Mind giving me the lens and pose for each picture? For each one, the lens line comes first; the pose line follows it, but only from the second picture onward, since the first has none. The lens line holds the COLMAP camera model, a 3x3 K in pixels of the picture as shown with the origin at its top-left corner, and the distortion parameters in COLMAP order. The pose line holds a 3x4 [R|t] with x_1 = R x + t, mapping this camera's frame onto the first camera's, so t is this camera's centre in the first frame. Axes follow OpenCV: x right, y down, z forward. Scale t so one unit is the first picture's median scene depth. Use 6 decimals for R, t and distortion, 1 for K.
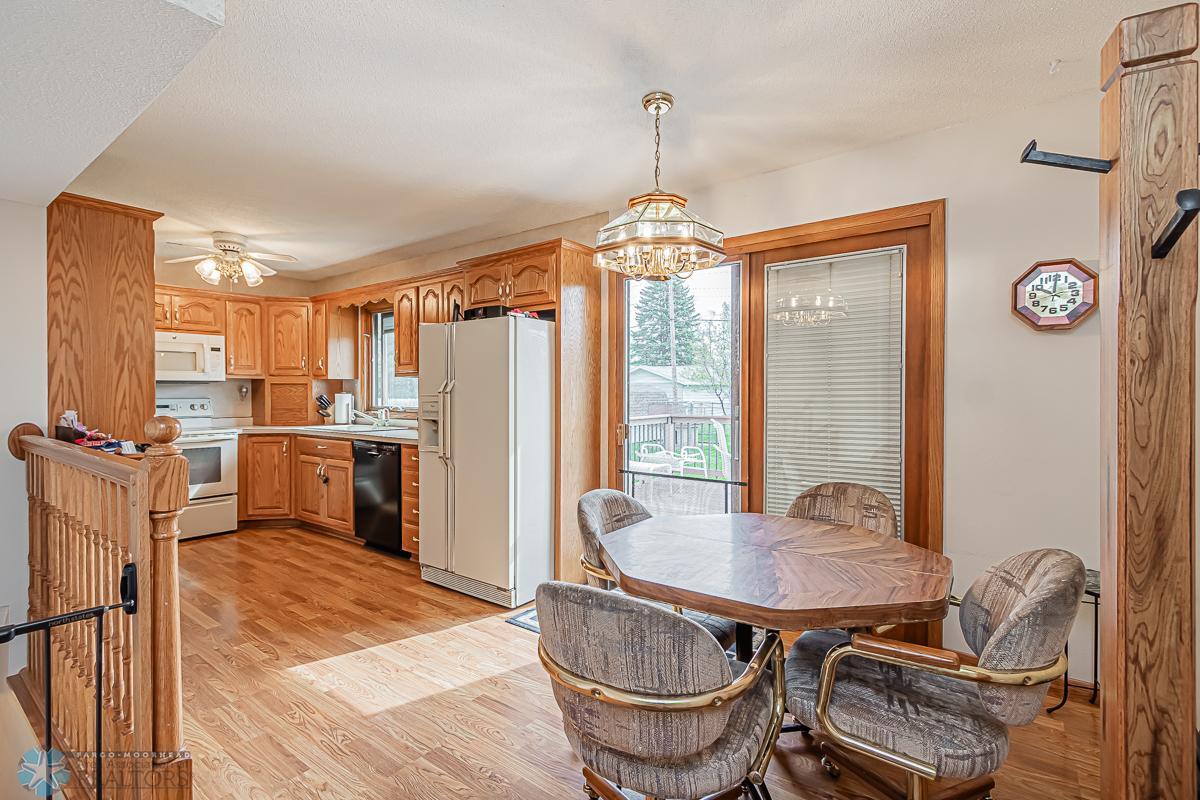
lens RADIAL K [[561.5, 0, 600.0], [0, 561.5, 400.0], [0, 0, 1]] dist [0.000933, 0.000124]
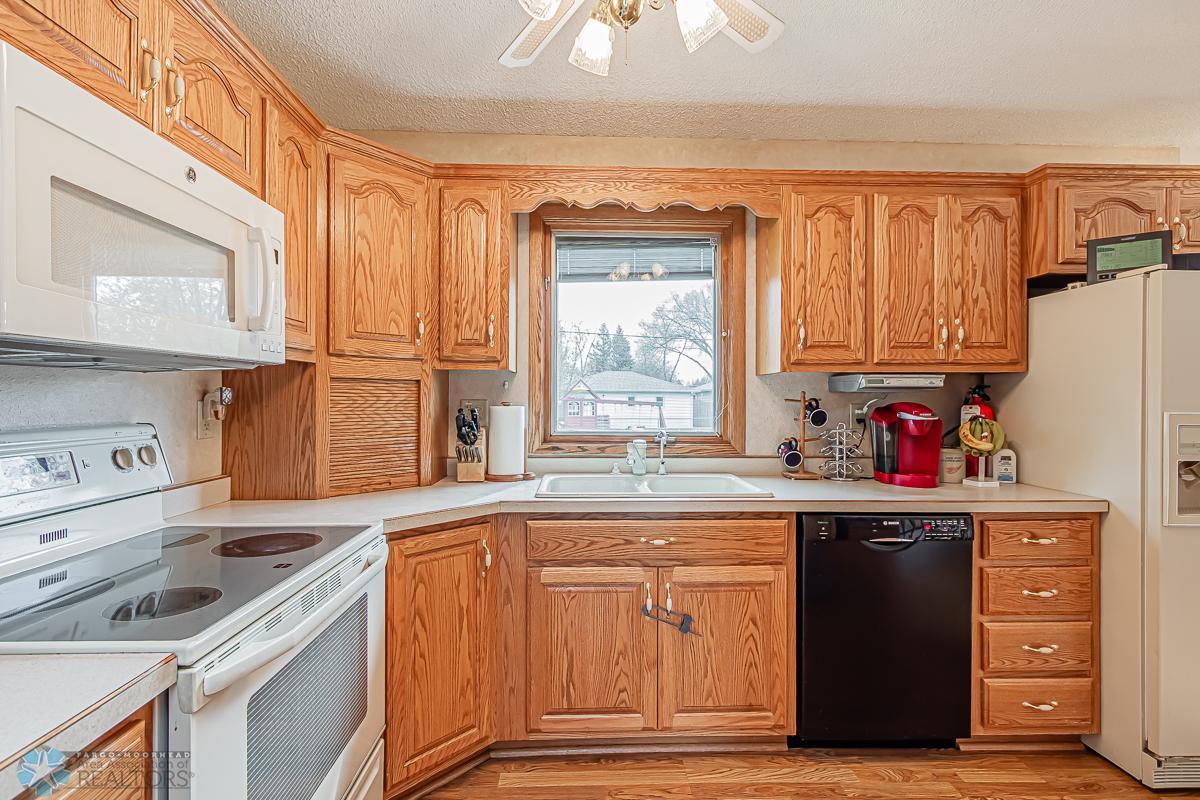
lens RADIAL K [[561.5, 0, 600.0], [0, 561.5, 400.0], [0, 0, 1]] dist [0.000933, 0.000124]
pose [[0.771335, 0.004619, 0.636412, -1.259885], [0.003249, 0.999932, -0.011195, -0.019825], [-0.636421, 0.010703, 0.771268, 1.150846]]
